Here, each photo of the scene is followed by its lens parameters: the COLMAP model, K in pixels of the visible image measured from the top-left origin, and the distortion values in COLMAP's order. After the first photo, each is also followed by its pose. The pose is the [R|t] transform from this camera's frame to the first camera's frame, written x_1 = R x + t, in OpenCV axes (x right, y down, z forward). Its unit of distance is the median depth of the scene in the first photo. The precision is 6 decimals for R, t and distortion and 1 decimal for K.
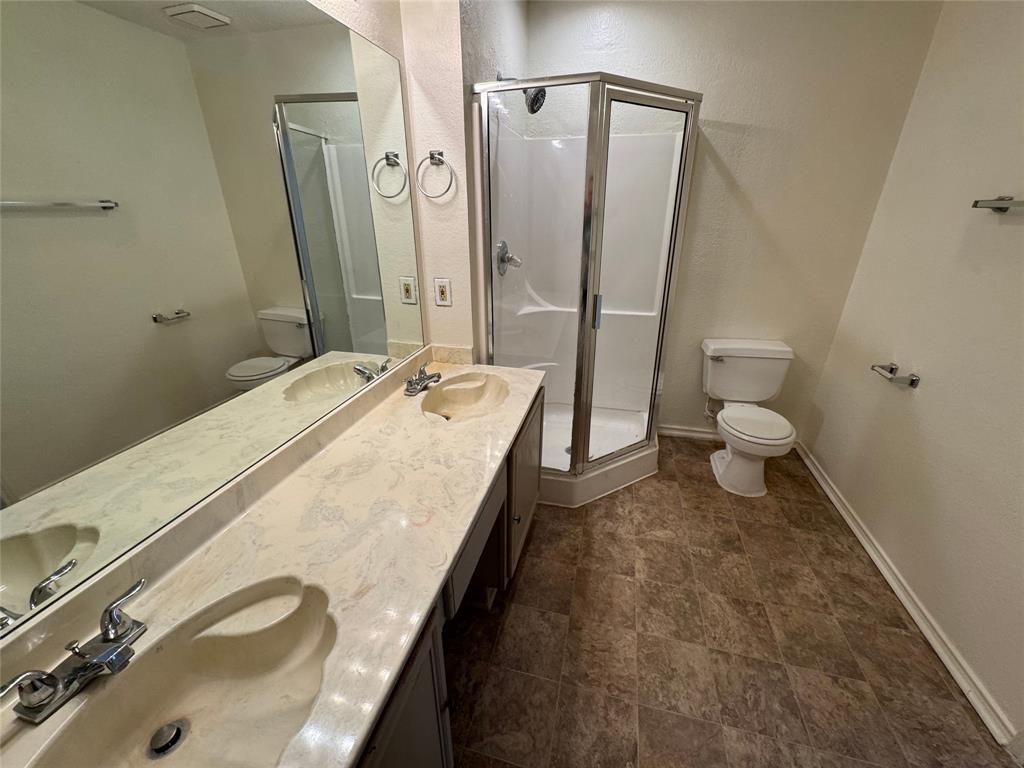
lens RADIAL K [[409.6, 0, 514.2], [0, 409.6, 384.0], [0, 0, 1]] dist [-0.002401, -0.000370]
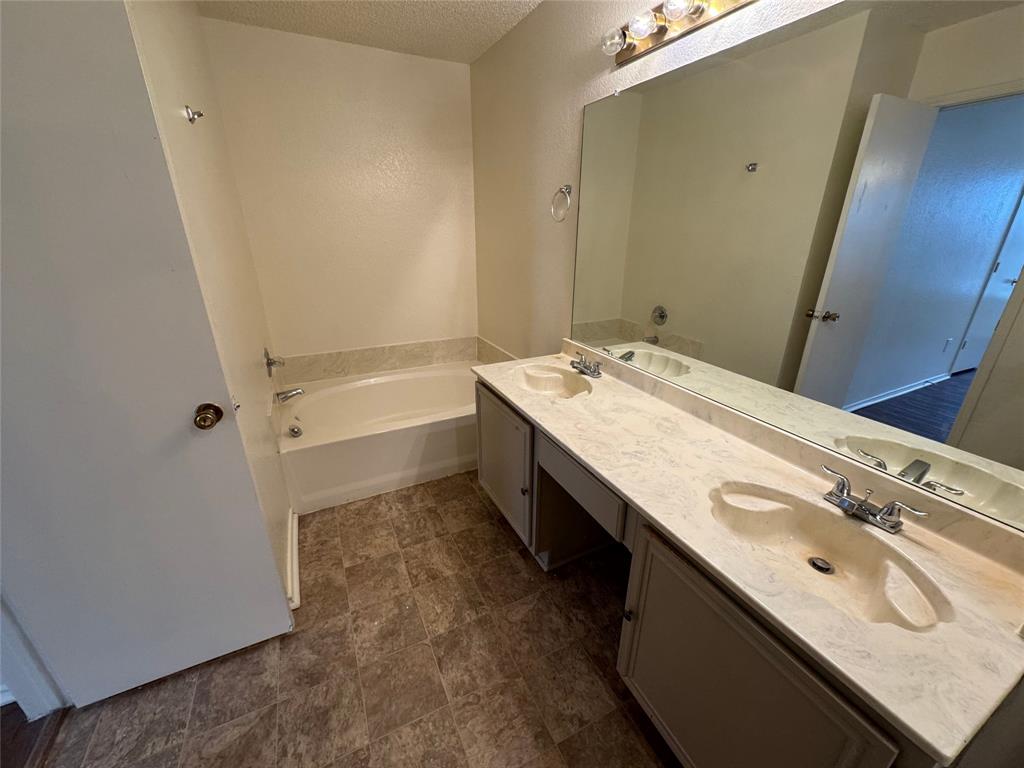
lens RADIAL K [[409.6, 0, 514.2], [0, 409.6, 384.0], [0, 0, 1]] dist [-0.002401, -0.000370]
pose [[-0.757071, 0.233489, -0.610185, 0.594572], [-0.263676, 0.745322, 0.612348, -0.455732], [0.597761, 0.624482, -0.502697, 1.077224]]
